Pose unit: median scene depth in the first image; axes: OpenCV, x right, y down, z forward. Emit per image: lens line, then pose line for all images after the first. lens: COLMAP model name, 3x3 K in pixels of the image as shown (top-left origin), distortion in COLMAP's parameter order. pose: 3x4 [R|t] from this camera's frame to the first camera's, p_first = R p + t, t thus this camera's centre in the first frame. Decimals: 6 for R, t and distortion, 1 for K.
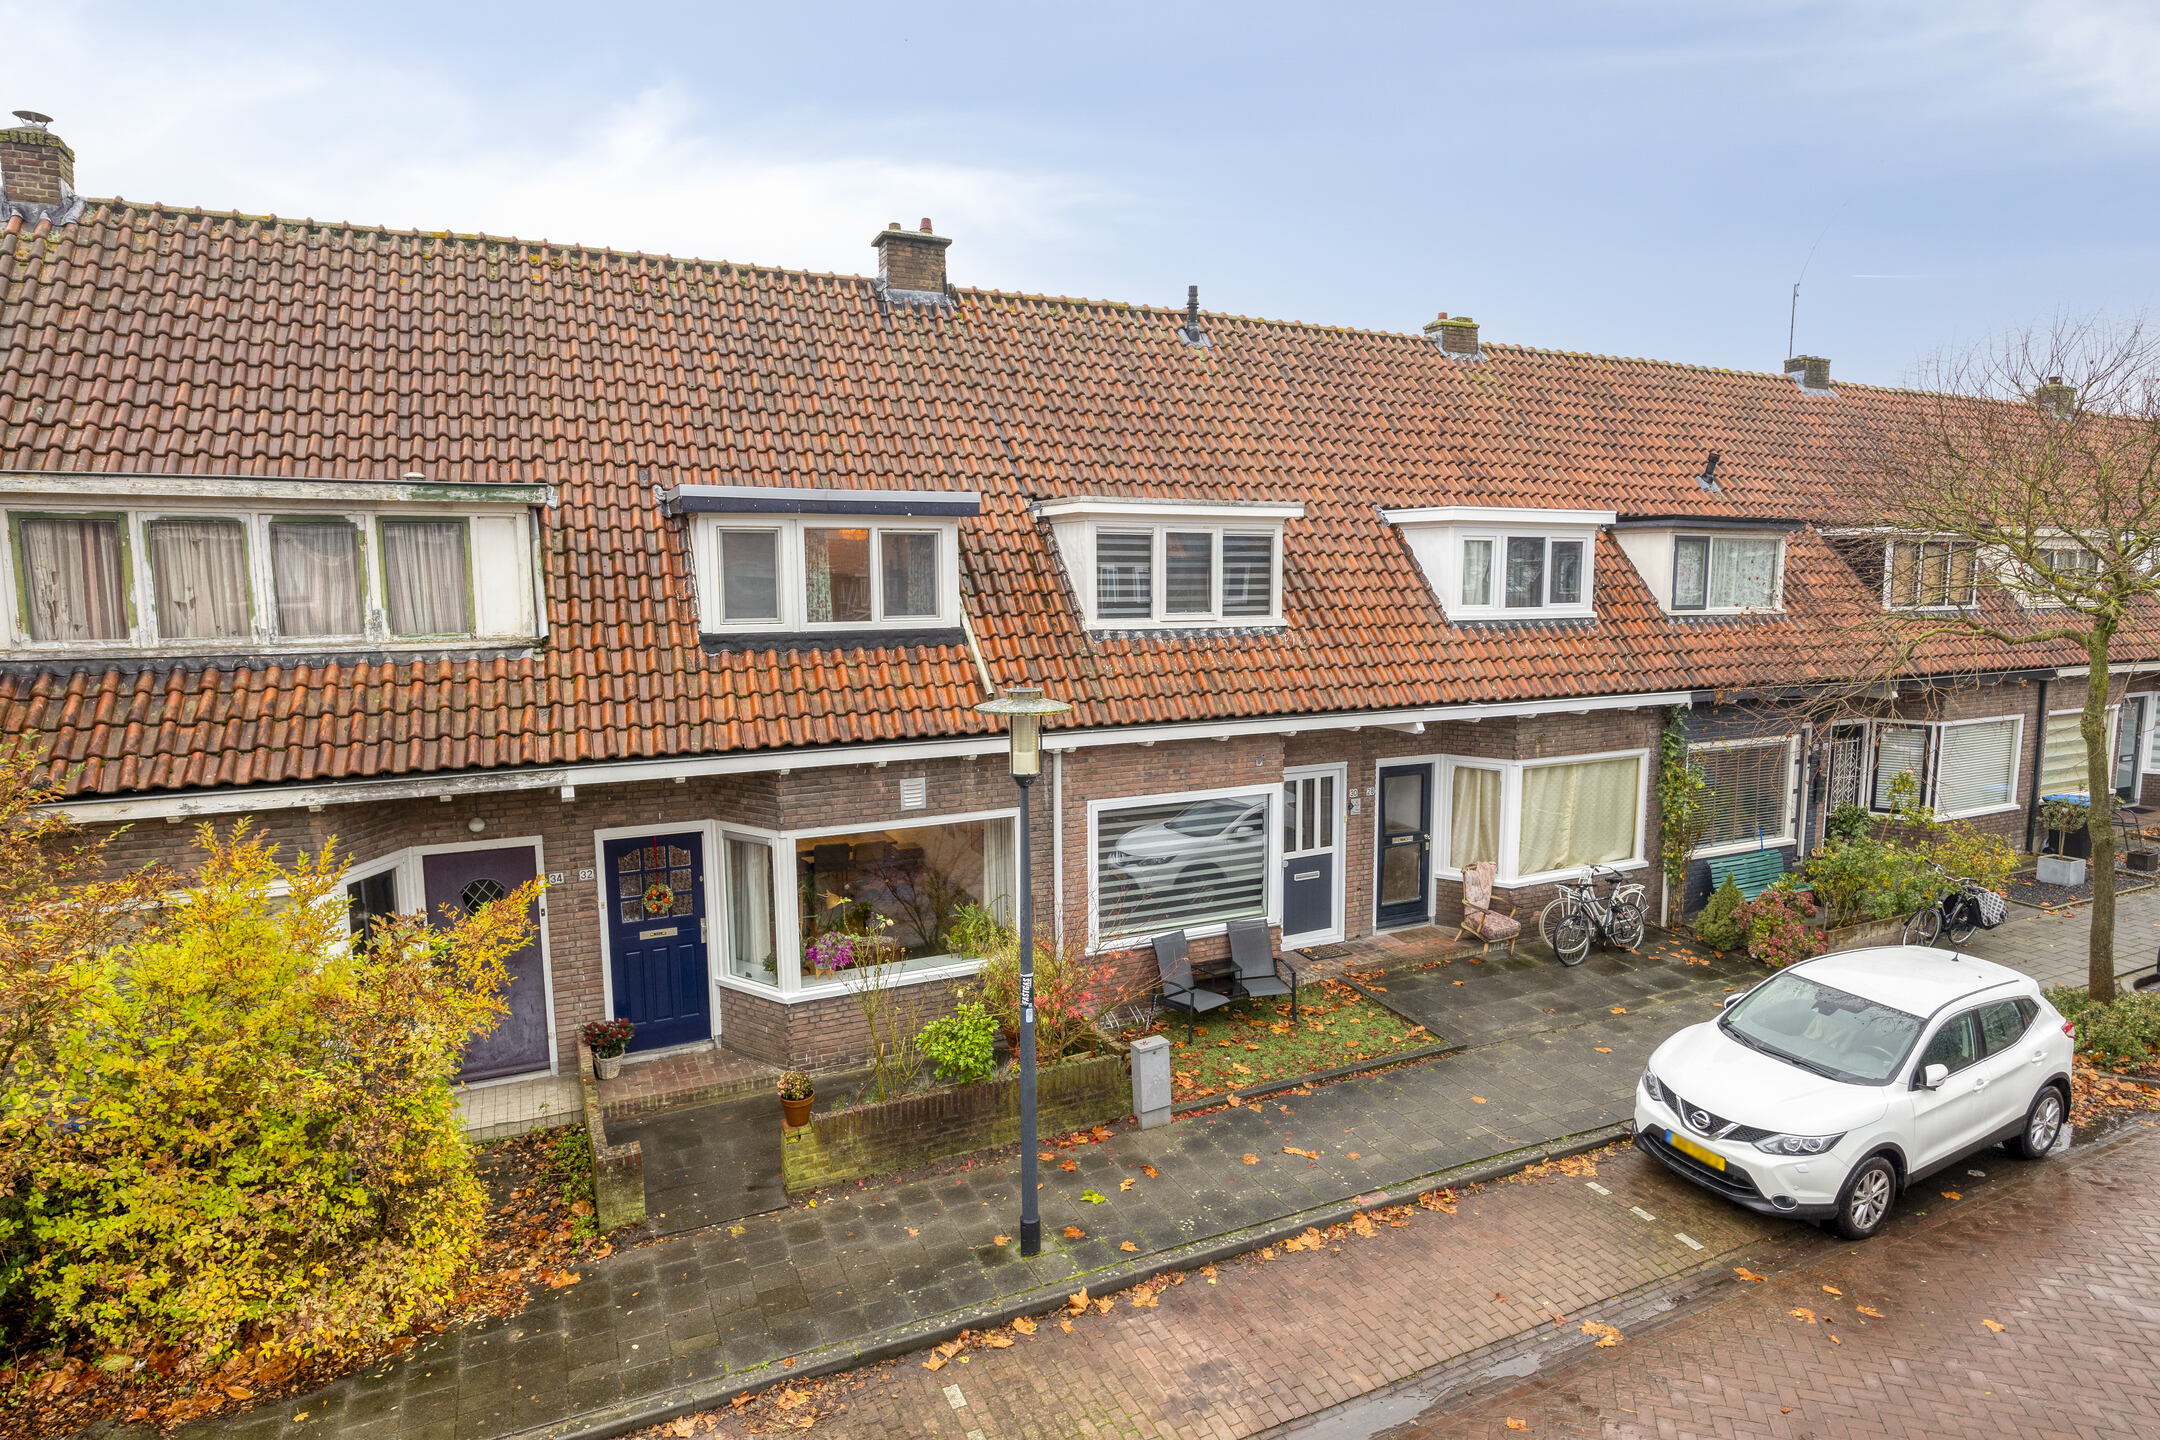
lens RADIAL K [[1154.0, 0, 1101.1], [0, 1154.0, 761.5], [0, 0, 1]] dist [-0.011756, 0.002818]
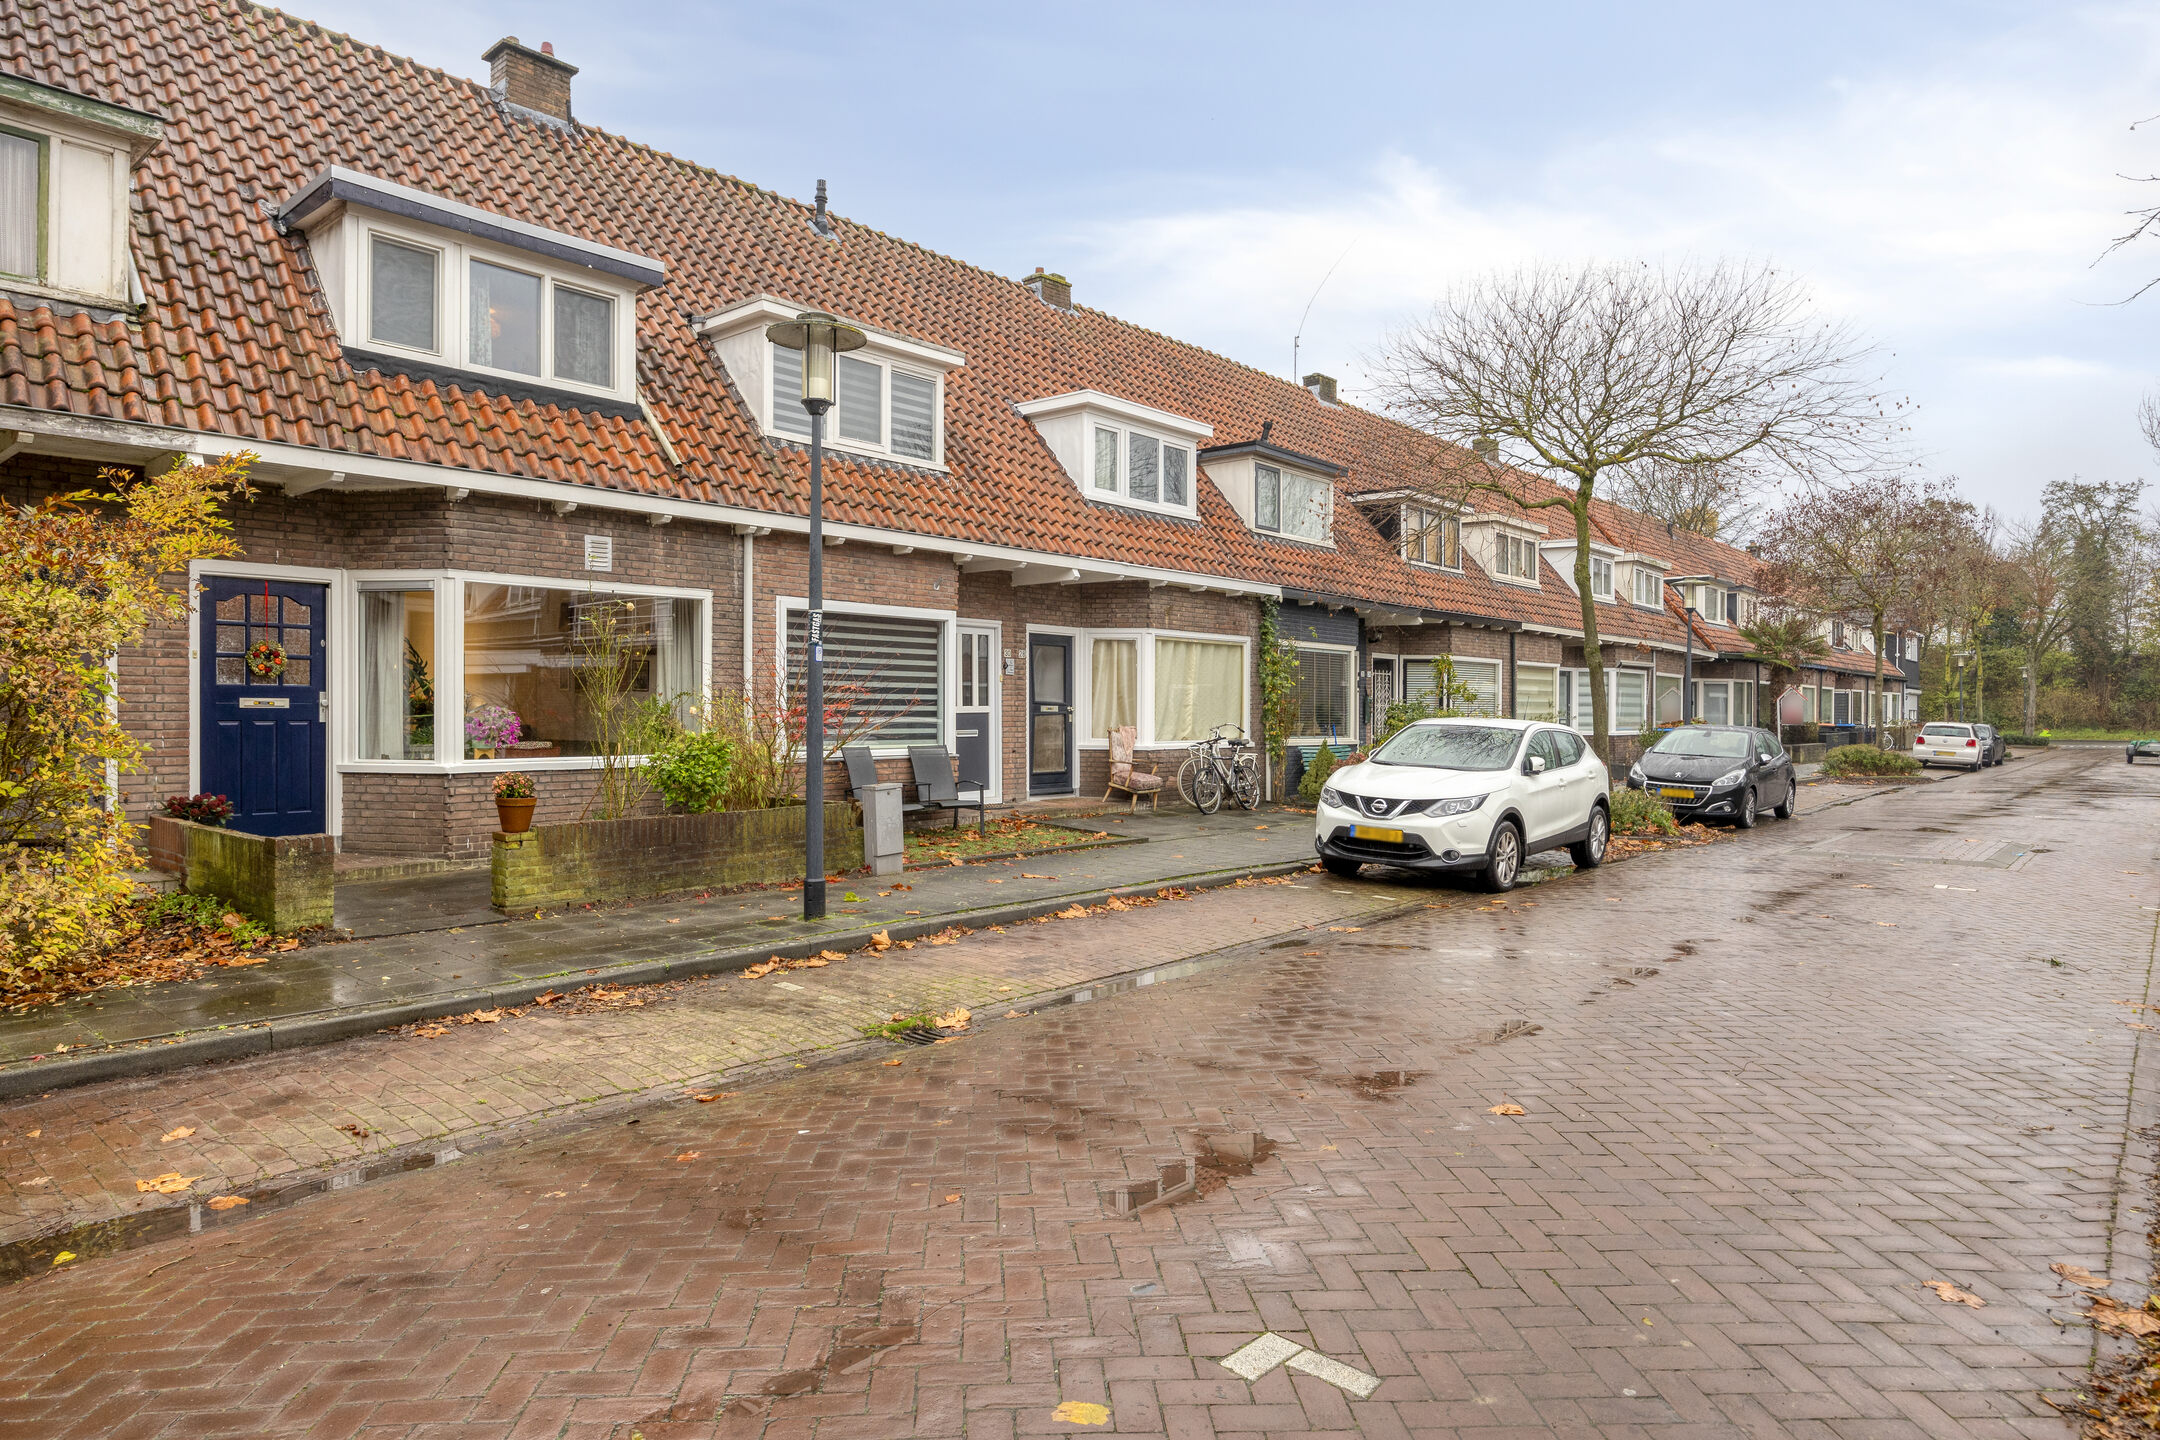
lens RADIAL K [[1236.6, 0, 1085.7], [0, 1236.6, 739.7], [0, 0, 1]] dist [-0.010058, 0.003248]
pose [[0.922262, -0.000247, 0.386565, -0.158097], [0.046574, 0.992786, -0.110482, 0.256785], [-0.383749, 0.119898, 0.915621, -0.019520]]
